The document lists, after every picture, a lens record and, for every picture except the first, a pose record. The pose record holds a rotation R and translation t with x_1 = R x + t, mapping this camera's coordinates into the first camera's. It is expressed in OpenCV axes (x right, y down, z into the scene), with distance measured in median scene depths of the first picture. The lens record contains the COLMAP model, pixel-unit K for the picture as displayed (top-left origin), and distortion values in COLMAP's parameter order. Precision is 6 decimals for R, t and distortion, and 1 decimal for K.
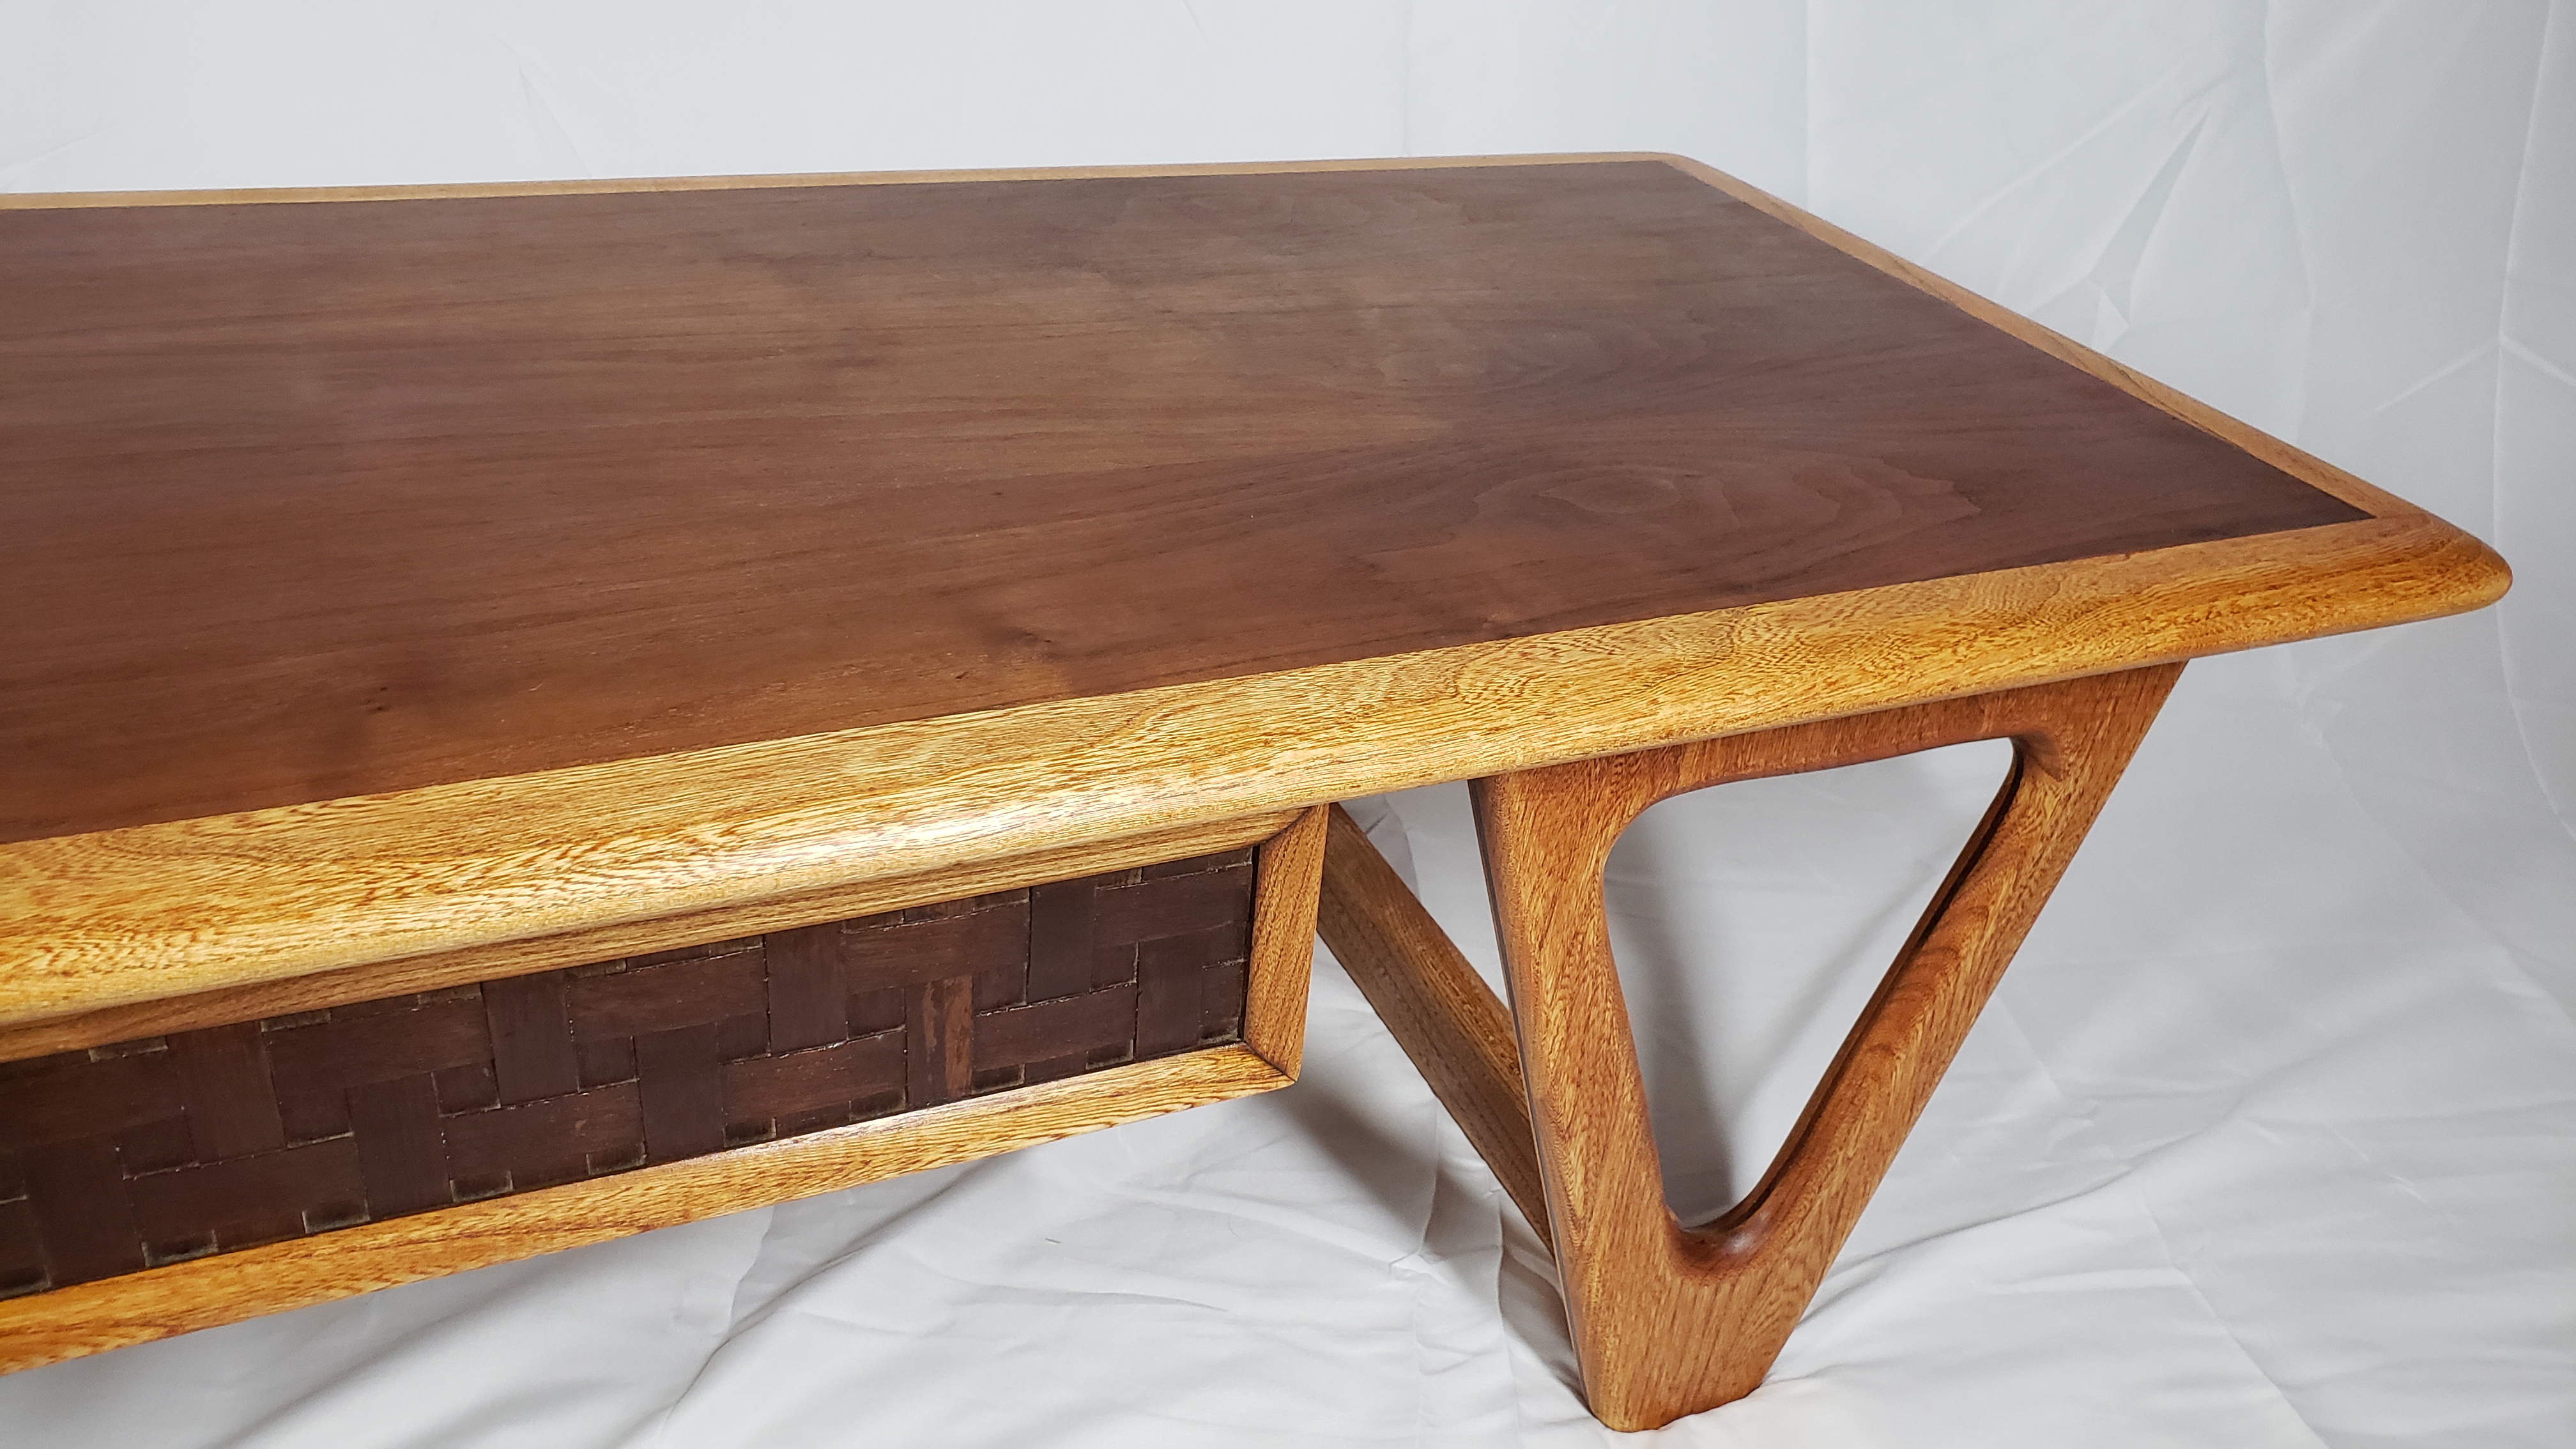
lens RADIAL K [[1963.8, 0, 1230.6], [0, 1963.8, 719.7], [0, 0, 1]] dist [0.066183, -0.092096]
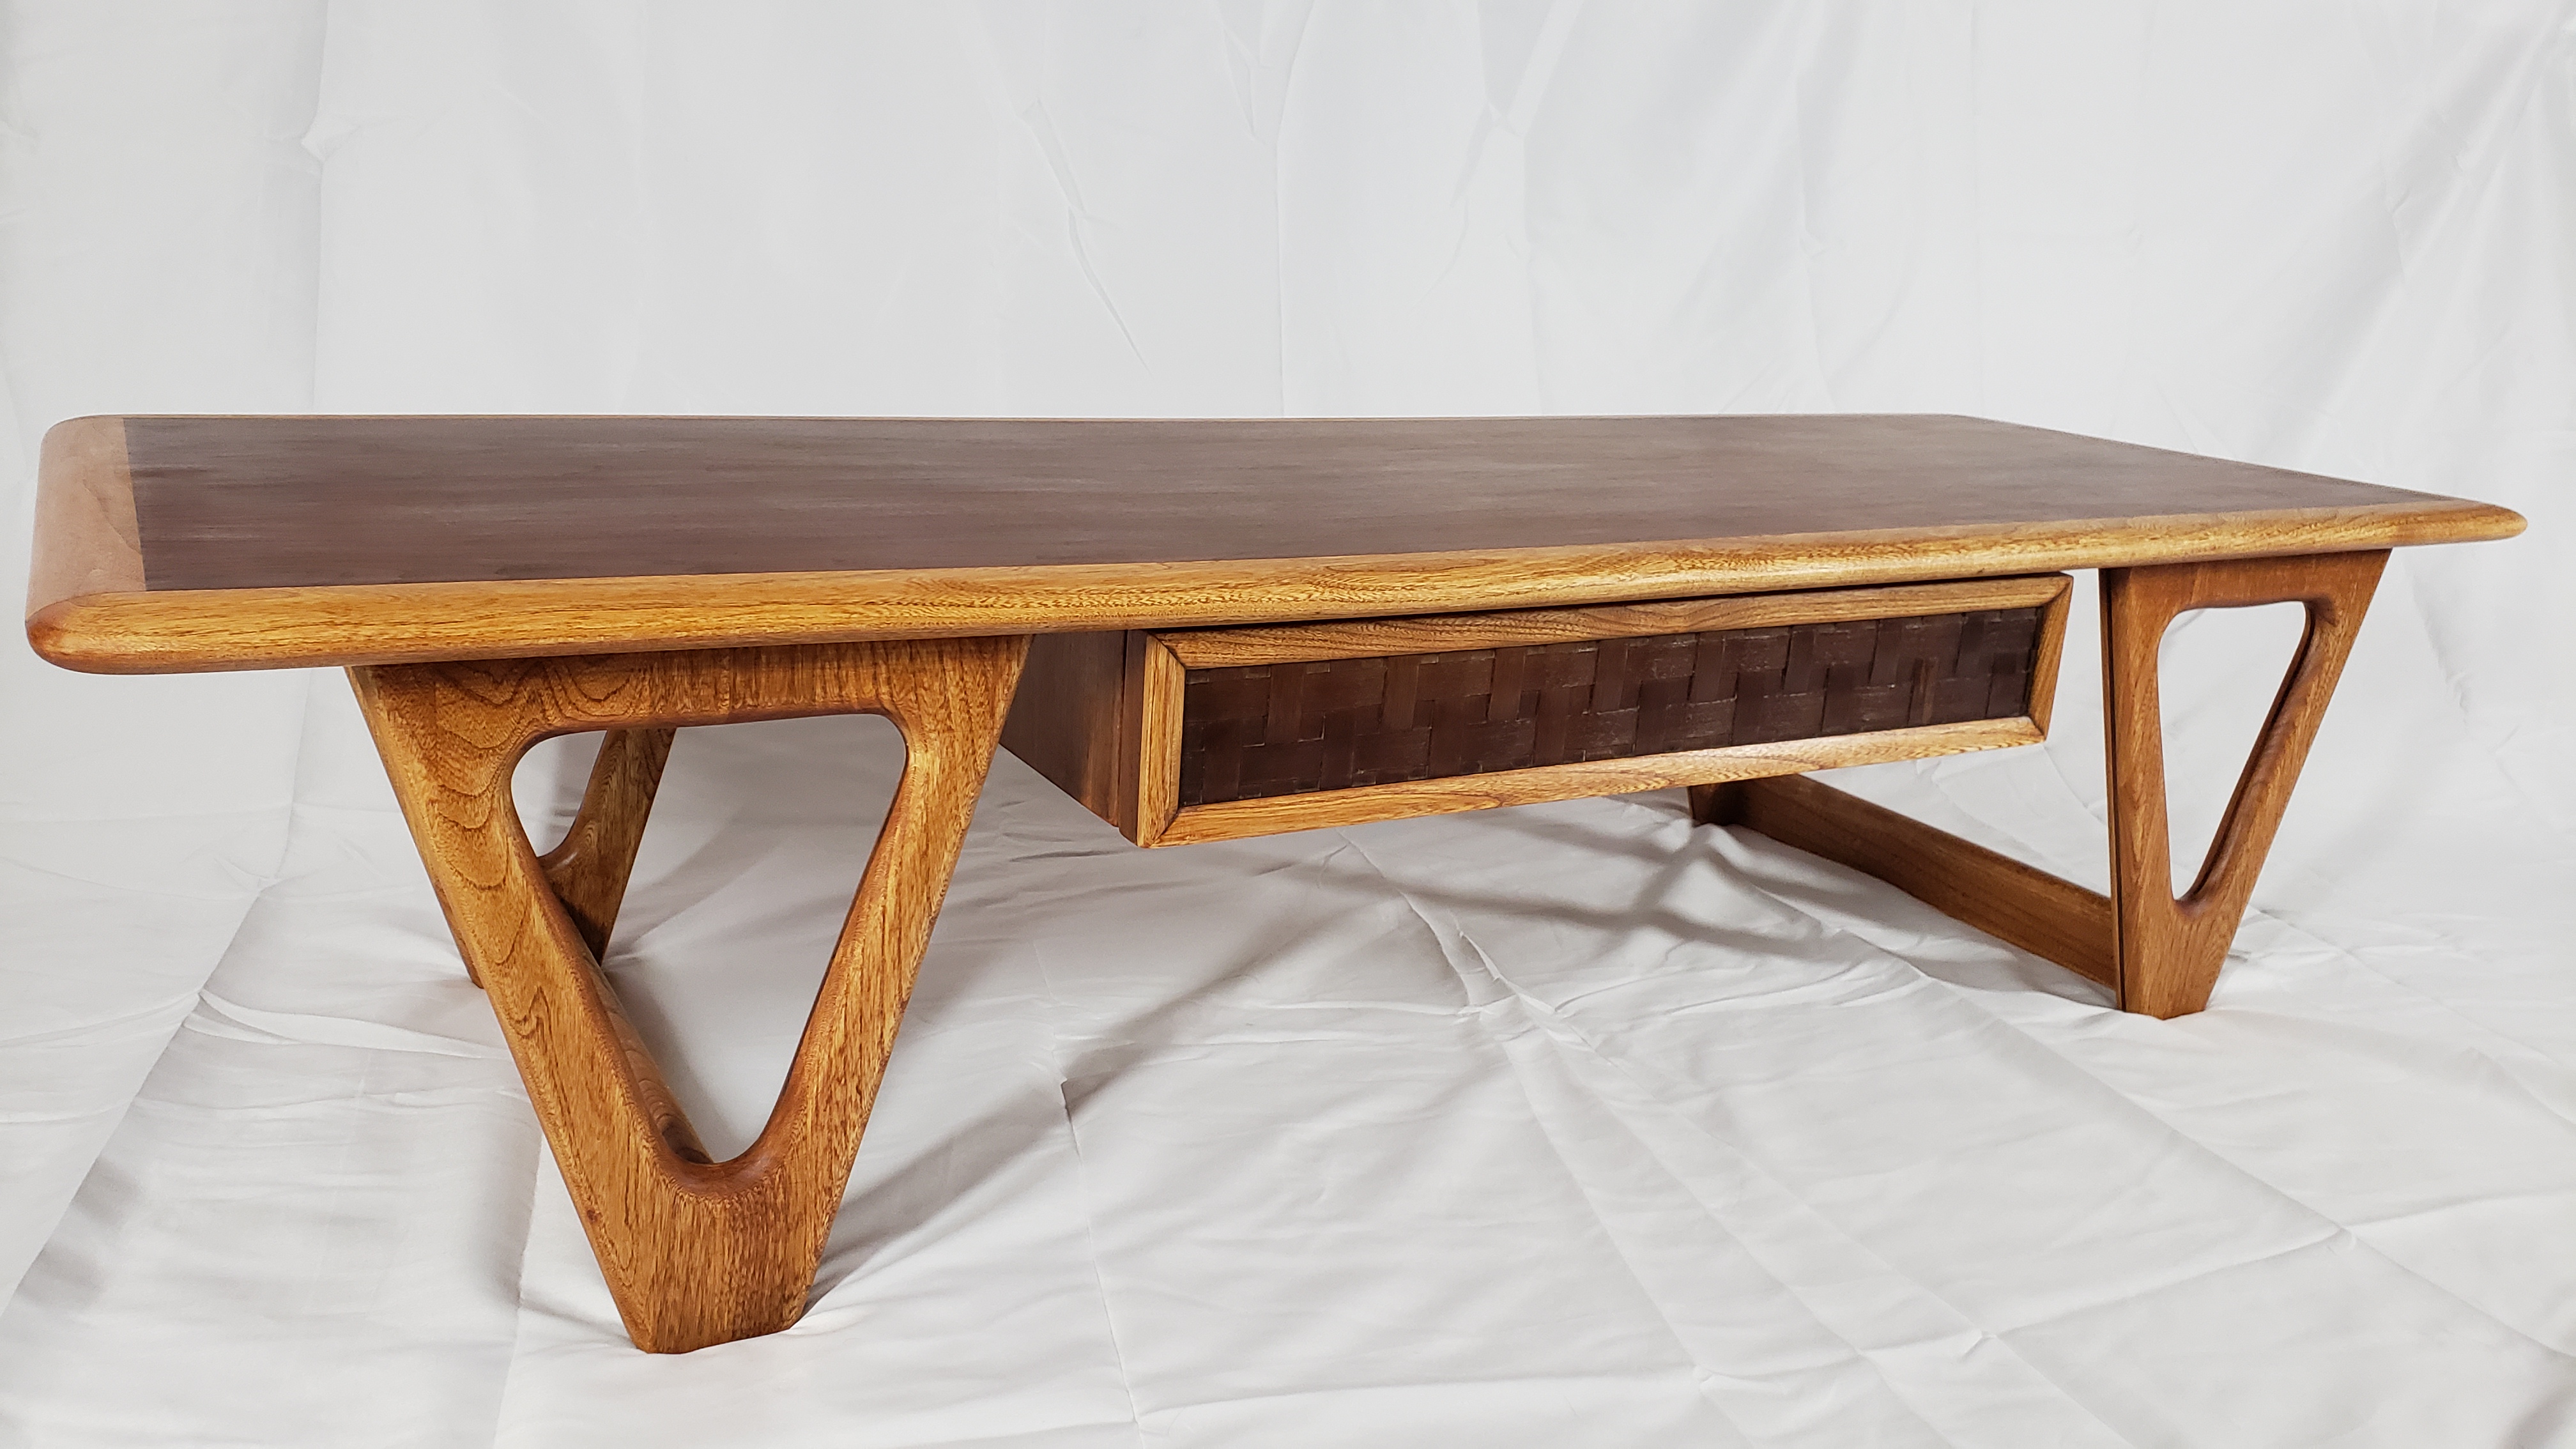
lens RADIAL K [[2018.9, 0, 1288.0], [0, 2018.9, 724.5], [0, 0, 1]] dist [0.091052, -0.255930]
pose [[0.991459, -0.033624, 0.126012, -0.997822], [0.062089, 0.971370, -0.229317, 0.594264], [-0.114693, 0.235182, 0.965160, -0.937700]]
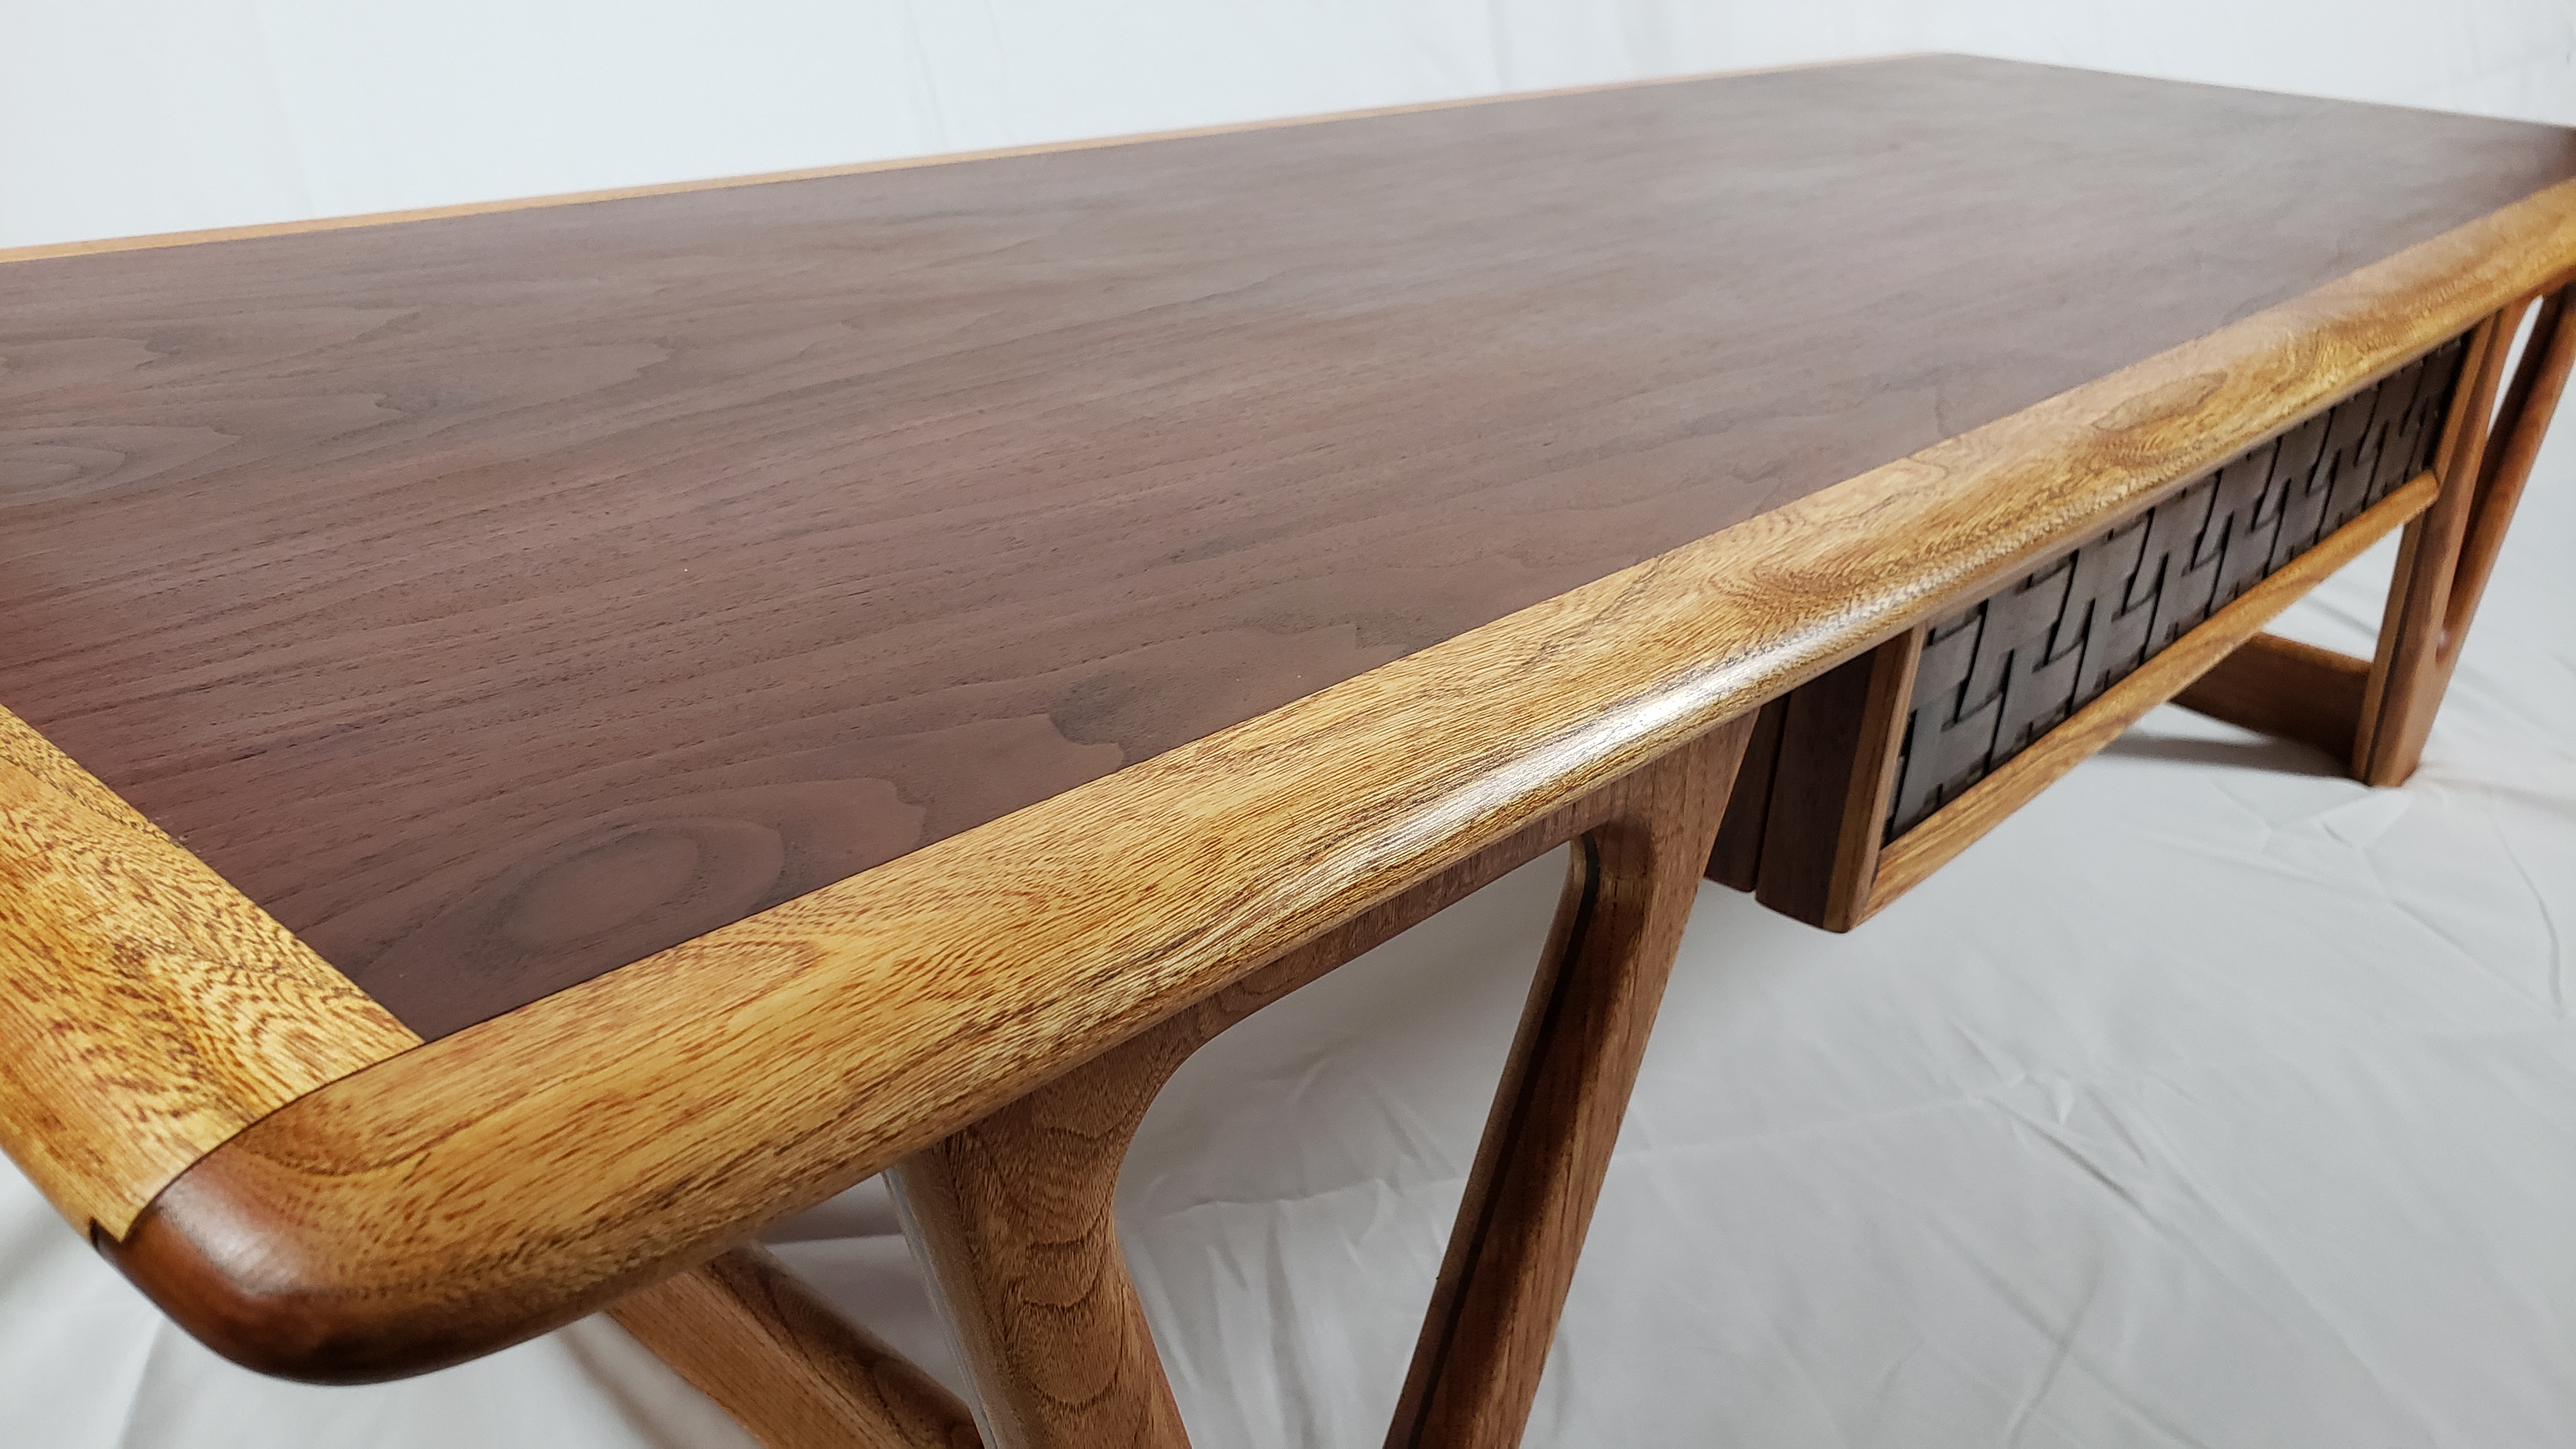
lens RADIAL K [[2051.0, 0, 1263.3], [0, 2051.0, 737.1], [0, 0, 1]] dist [0.051776, -0.077853]
pose [[0.899678, -0.194715, 0.390724, -1.512060], [0.214552, 0.976685, -0.007302, 0.179345], [-0.380192, 0.090400, 0.920479, -0.168883]]
